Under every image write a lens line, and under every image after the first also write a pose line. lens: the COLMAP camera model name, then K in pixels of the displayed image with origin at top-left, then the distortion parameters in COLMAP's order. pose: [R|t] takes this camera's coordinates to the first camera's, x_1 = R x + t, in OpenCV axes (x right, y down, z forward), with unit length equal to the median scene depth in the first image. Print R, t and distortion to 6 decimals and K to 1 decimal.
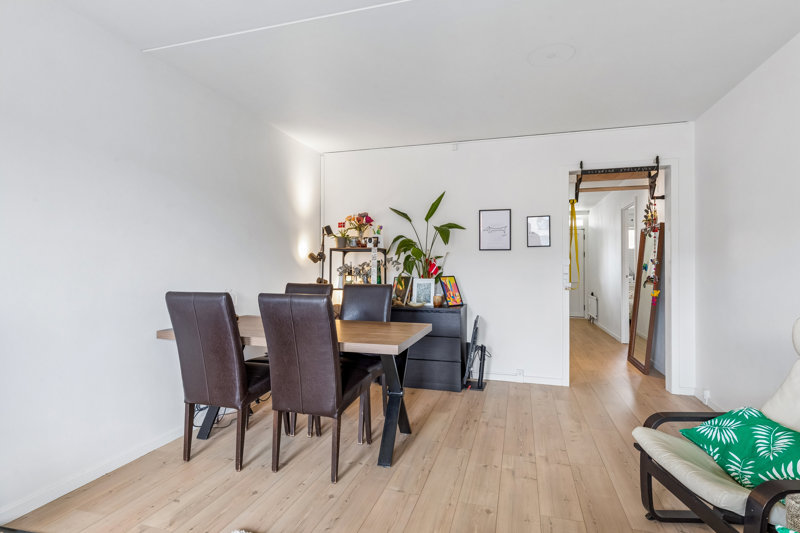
lens RADIAL K [[417.7, 0, 396.4], [0, 417.7, 260.8], [0, 0, 1]] dist [0.006627, -0.002162]
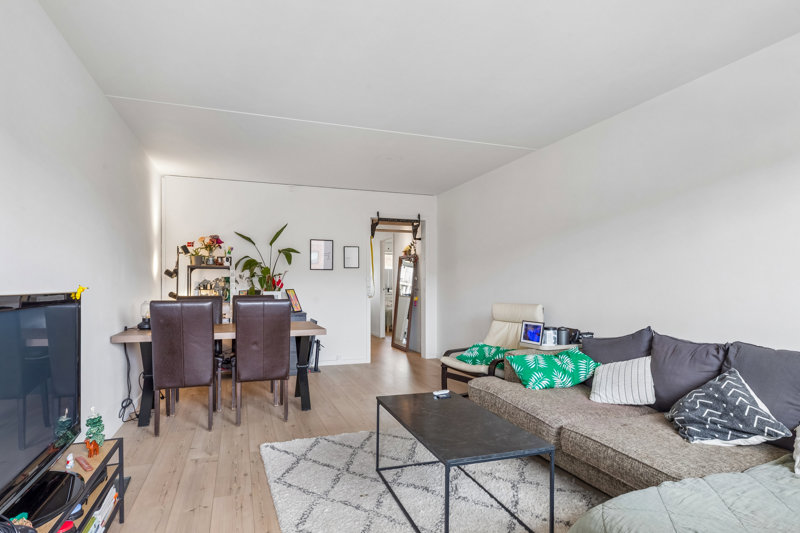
lens RADIAL K [[440.4, 0, 400.1], [0, 440.4, 272.9], [0, 0, 1]] dist [0.000505, -0.000020]
pose [[0.794654, 0.012915, 0.606925, -0.432274], [-0.005957, 0.999891, -0.013477, 0.002867], [-0.607033, 0.007094, 0.794645, -0.290743]]
